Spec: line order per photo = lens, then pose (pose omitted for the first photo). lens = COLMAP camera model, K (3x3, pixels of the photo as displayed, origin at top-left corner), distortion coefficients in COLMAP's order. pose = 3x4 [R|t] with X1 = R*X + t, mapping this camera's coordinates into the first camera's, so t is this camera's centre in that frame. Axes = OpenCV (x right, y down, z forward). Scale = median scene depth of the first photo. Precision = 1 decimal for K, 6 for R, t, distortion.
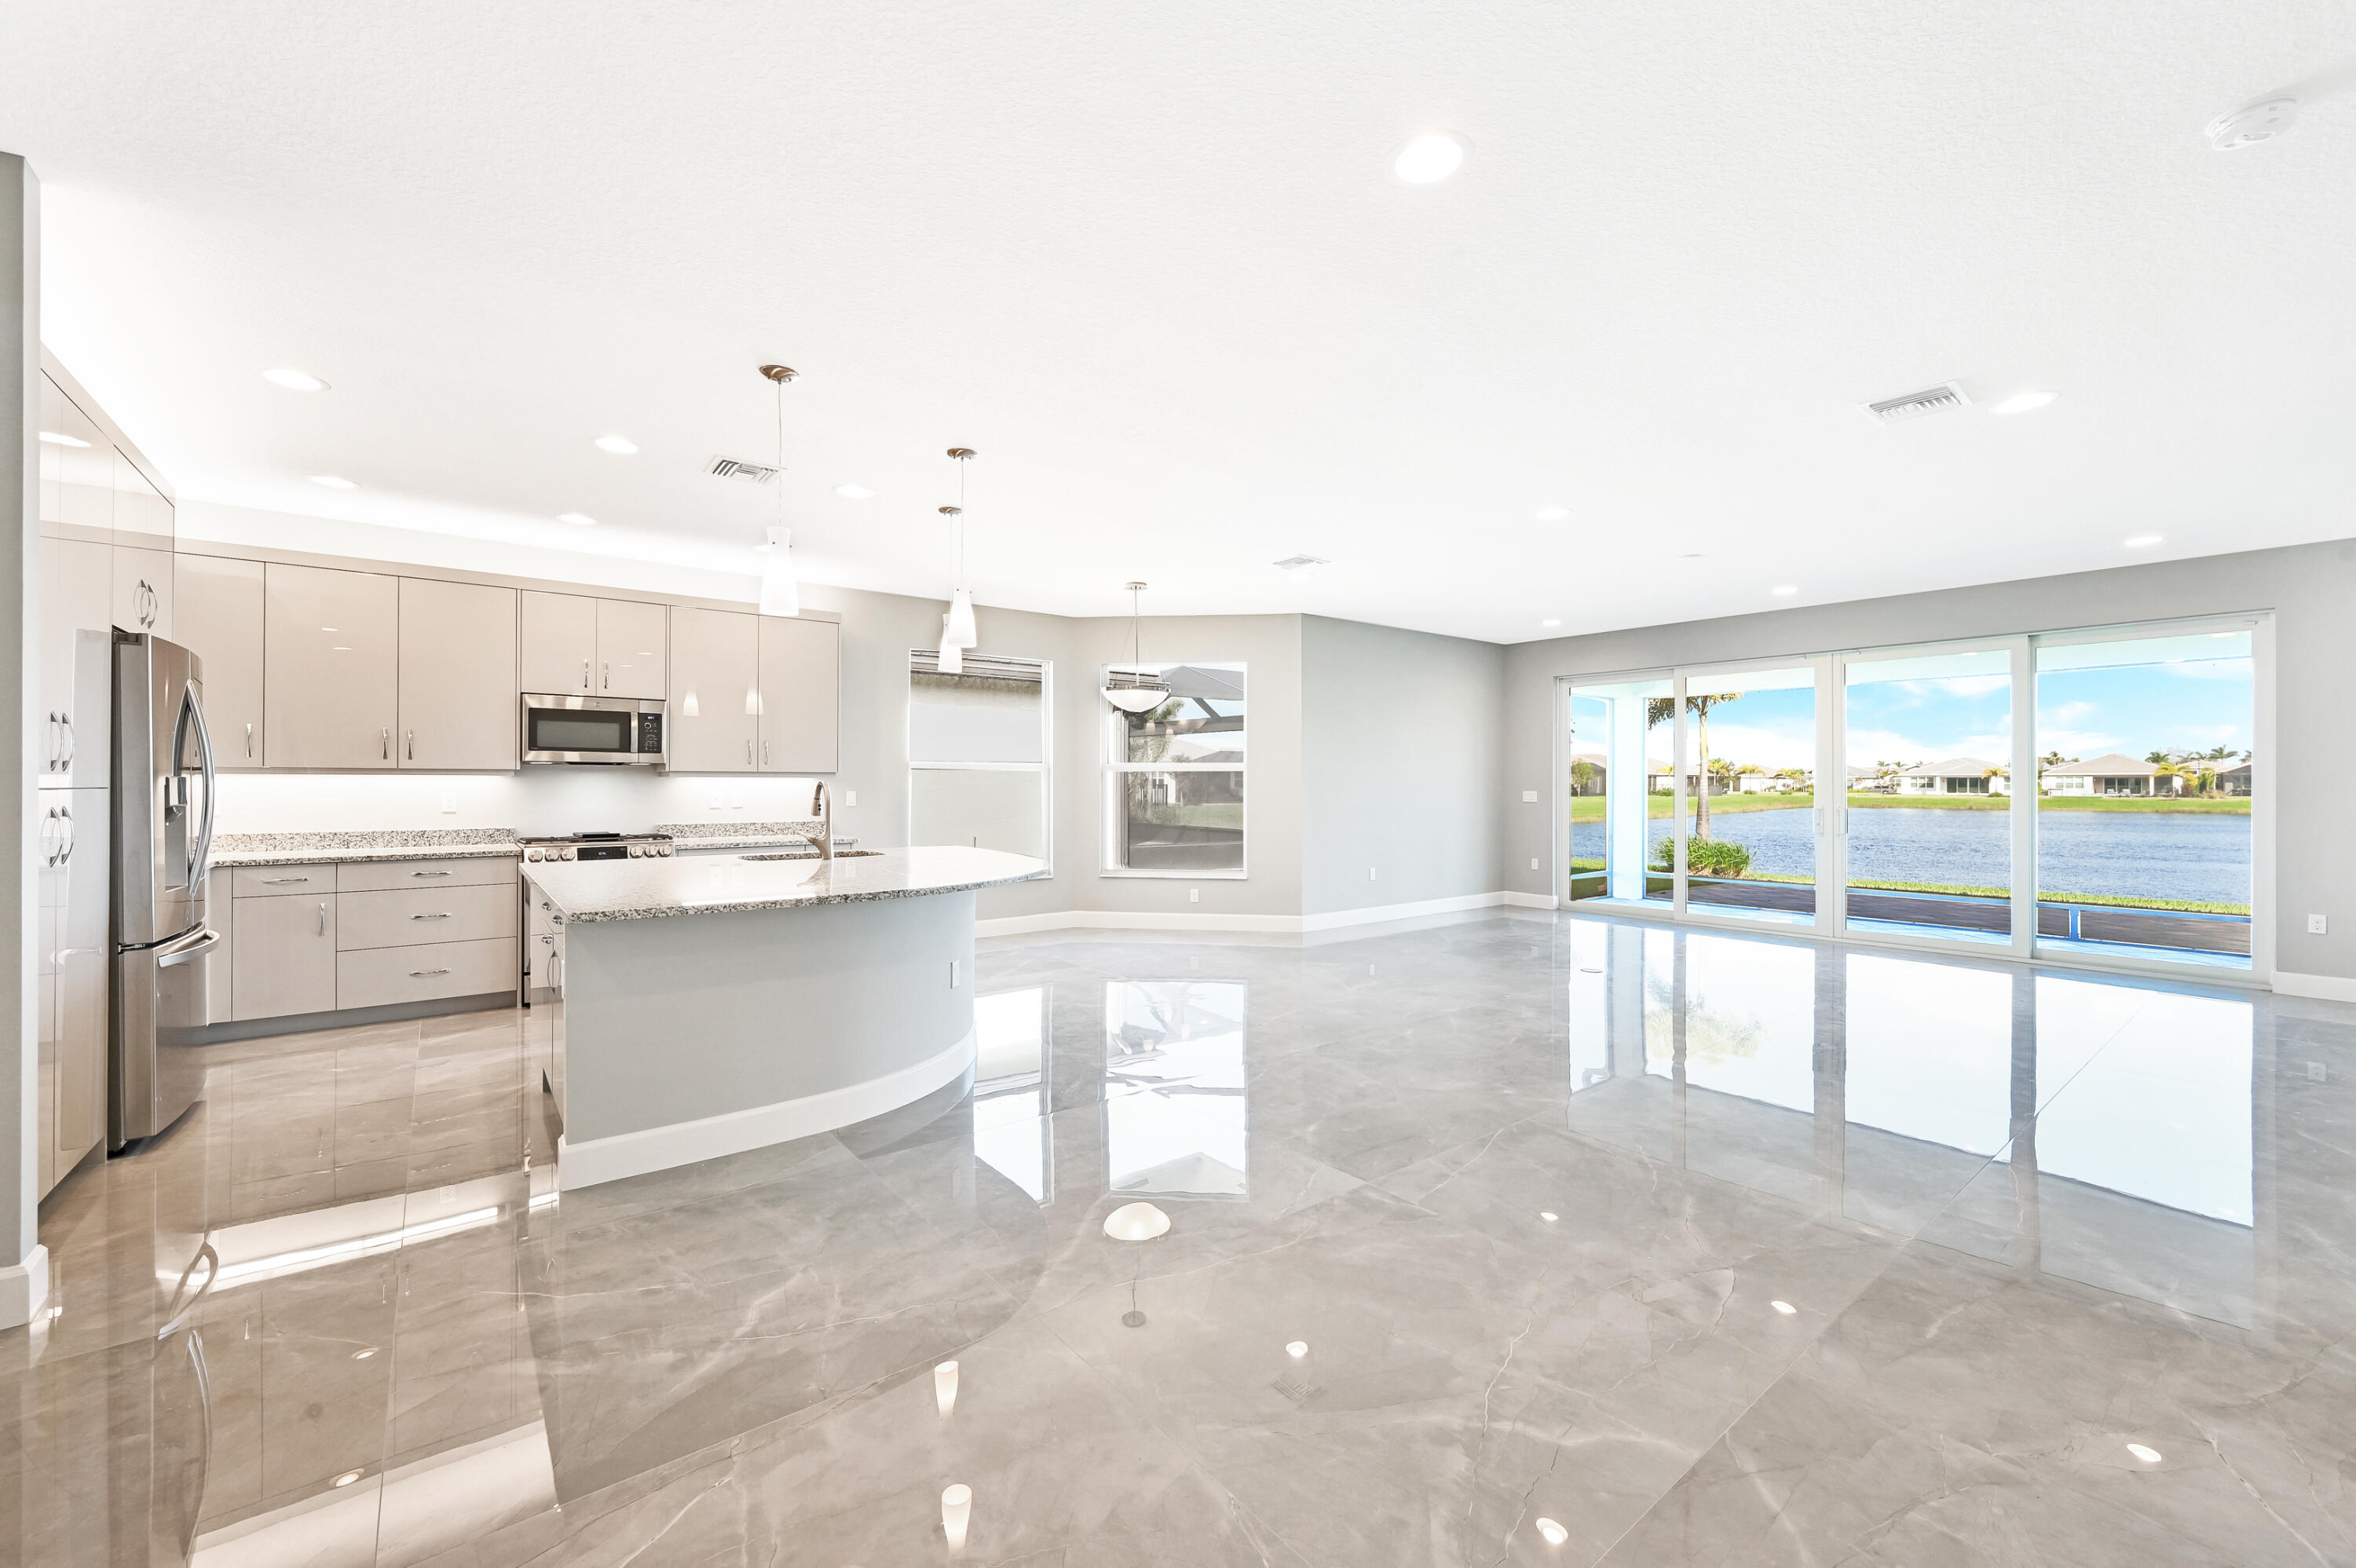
lens RADIAL K [[940.6, 0, 1187.3], [0, 940.6, 796.9], [0, 0, 1]] dist [0.000390, 0.000128]
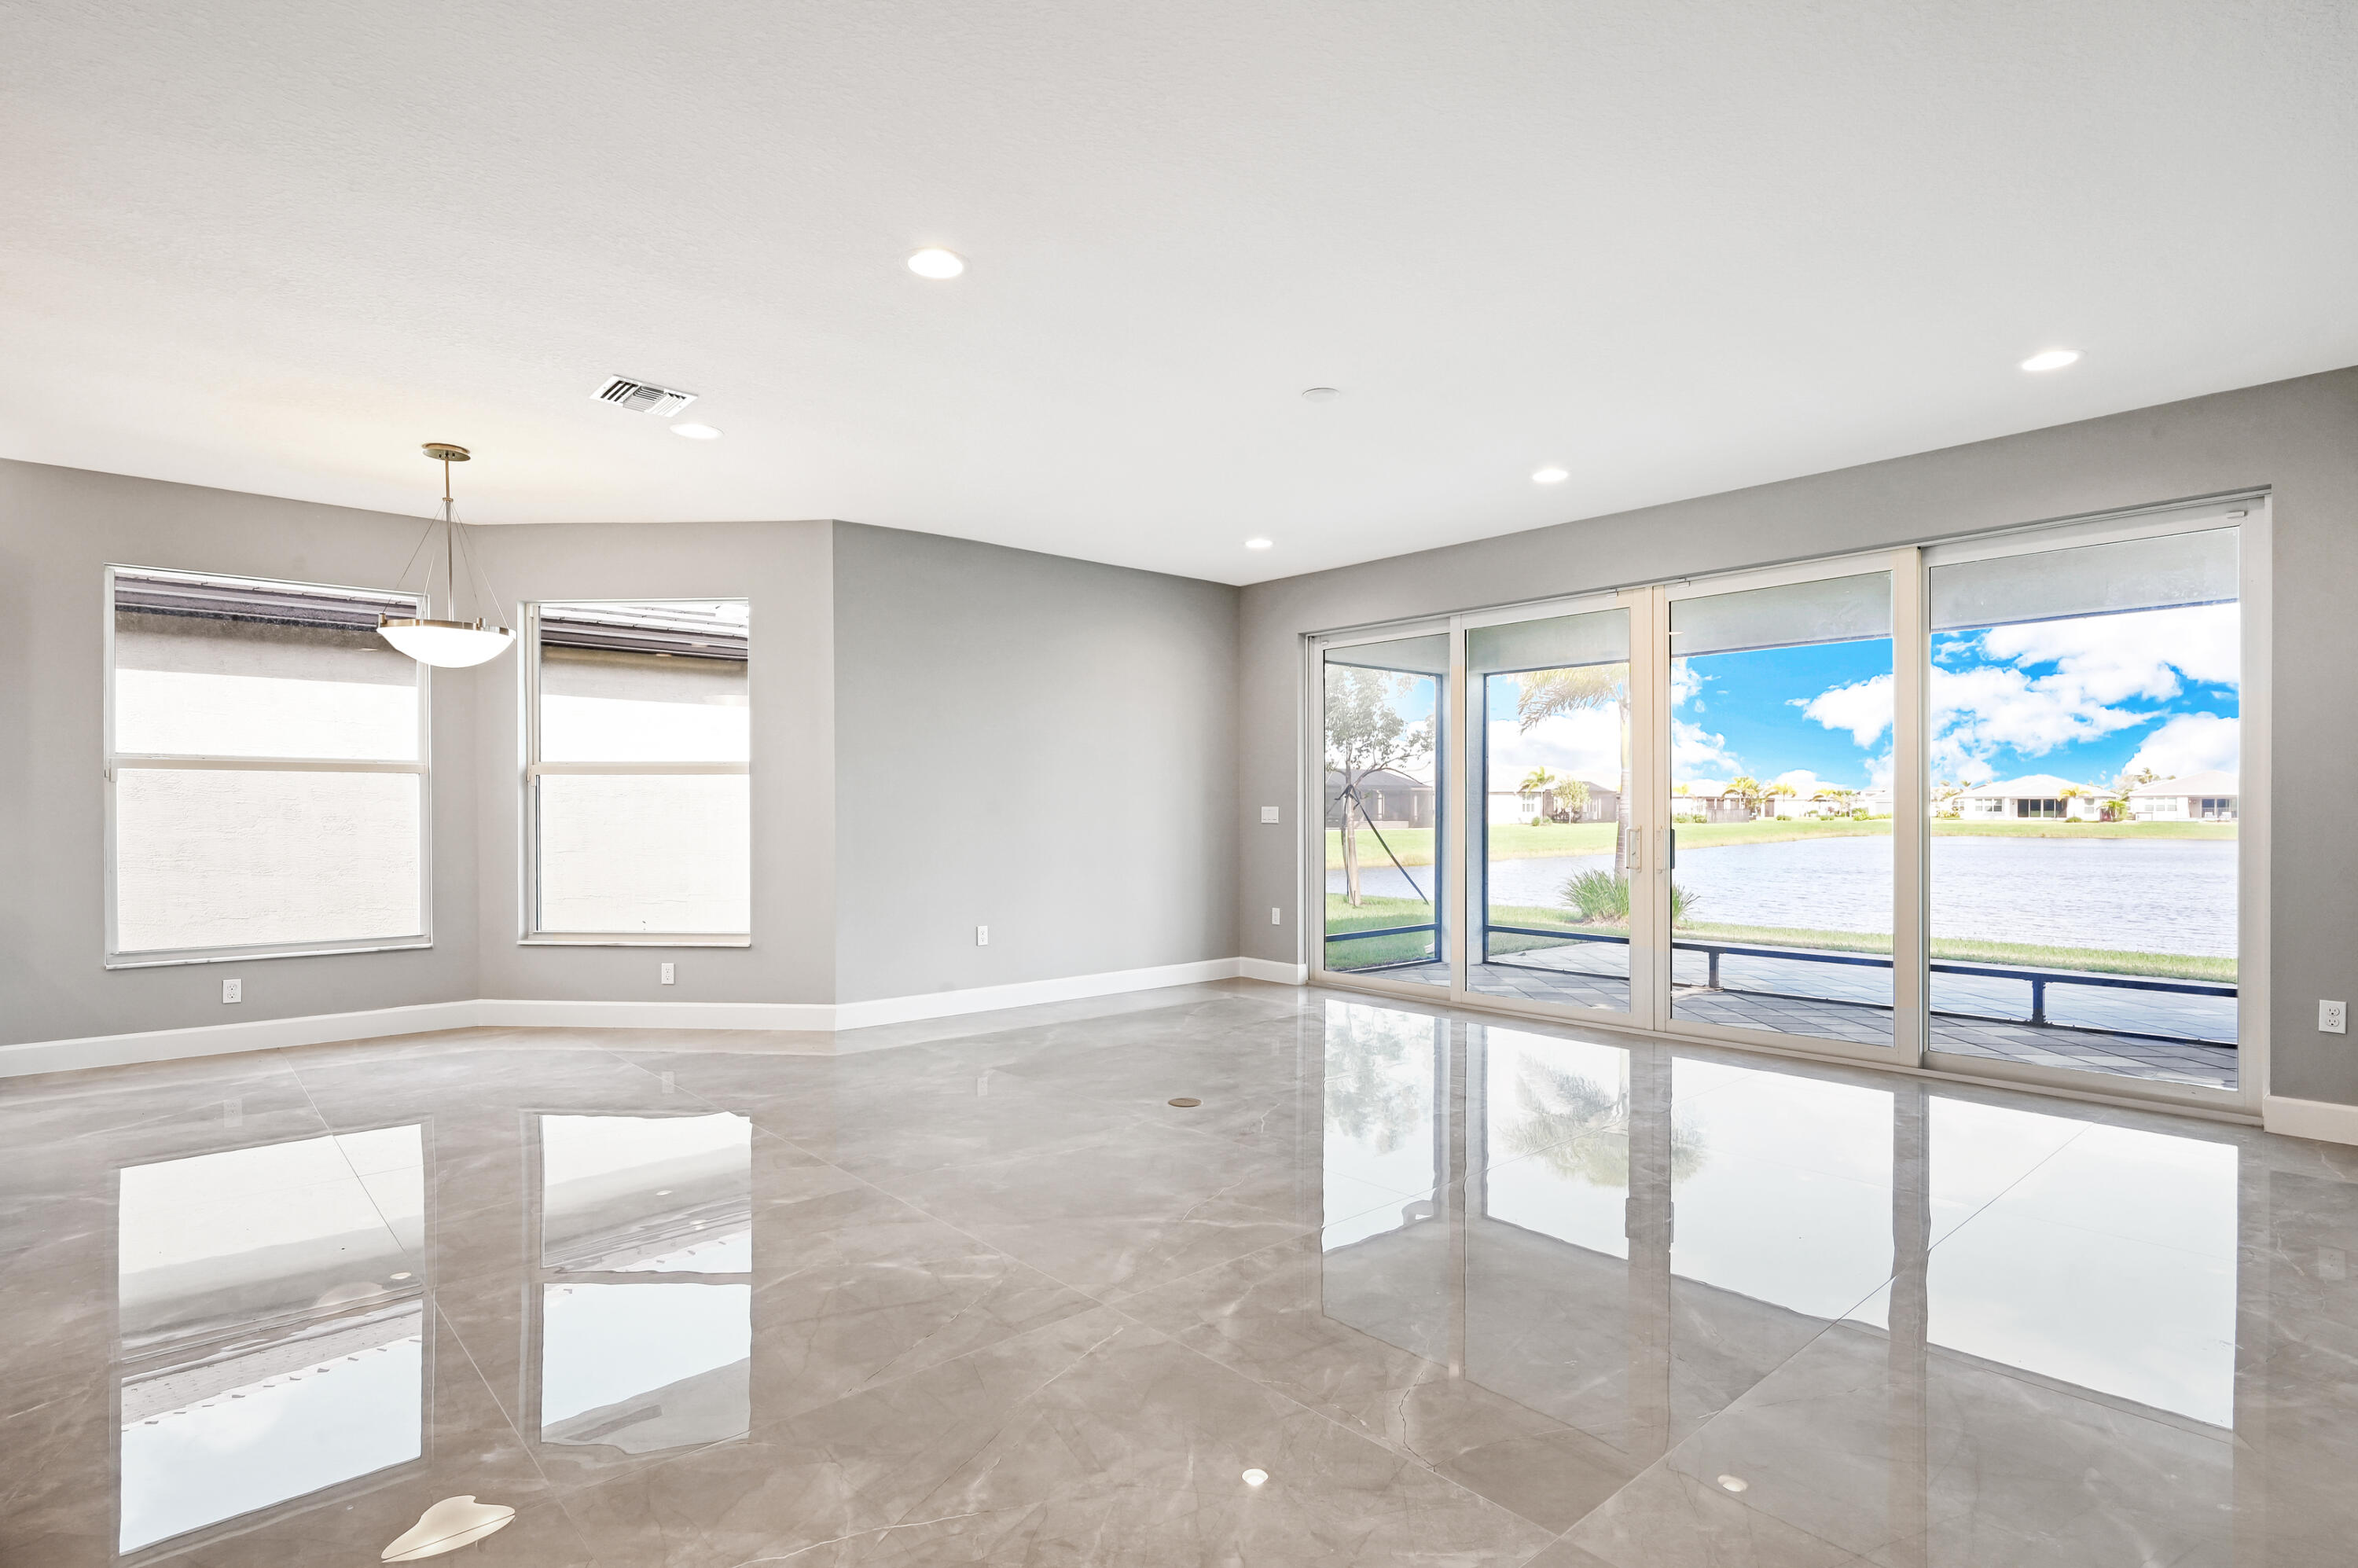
lens RADIAL K [[1158.6, 0, 1219.1], [0, 1158.6, 805.2], [0, 0, 1]] dist [0.013912, -0.000347]
pose [[0.998119, -0.001545, 0.061289, 0.310672], [0.002701, 0.999820, -0.018777, 0.009283], [-0.061249, 0.018907, 0.997943, 0.205888]]
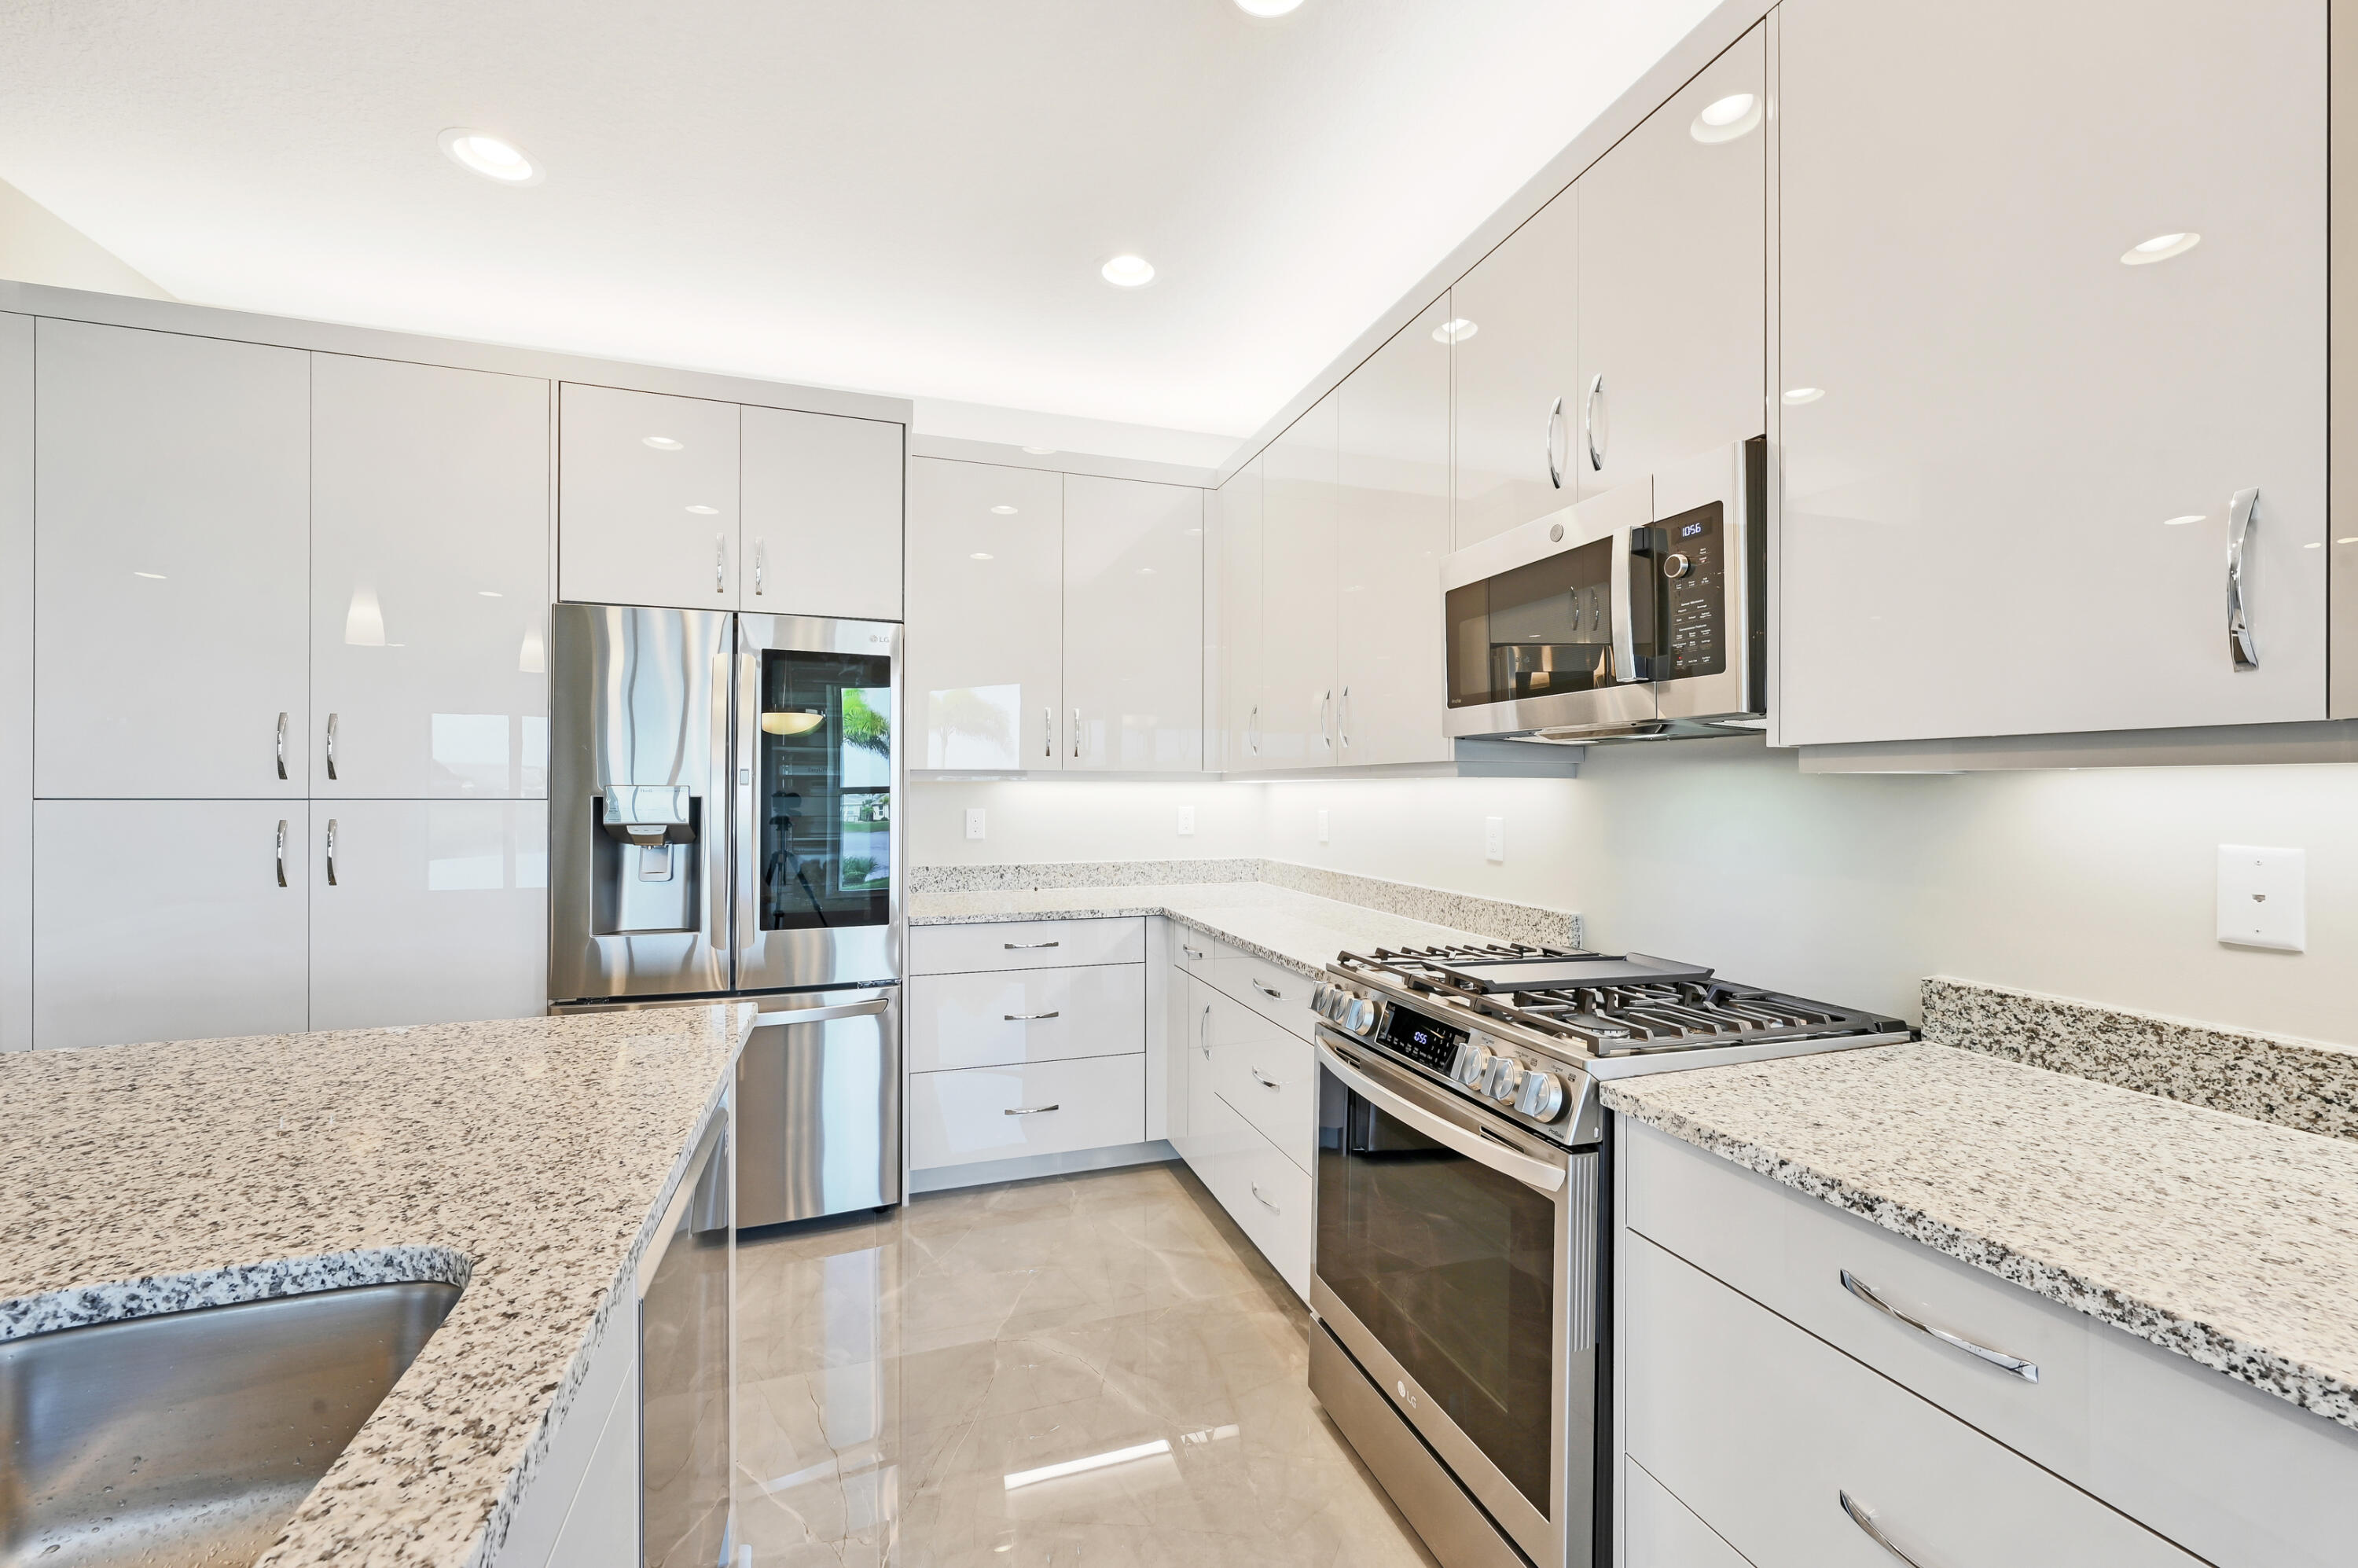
lens RADIAL K [[932.7, 0, 1185.4], [0, 932.7, 789.6], [0, 0, 1]] dist [-0.002824, -0.000375]
pose [[-0.334317, -0.005055, -0.942447, -0.213474], [-0.020673, 0.999784, 0.001971, -0.011041], [0.942234, 0.020142, -0.334350, 0.682367]]
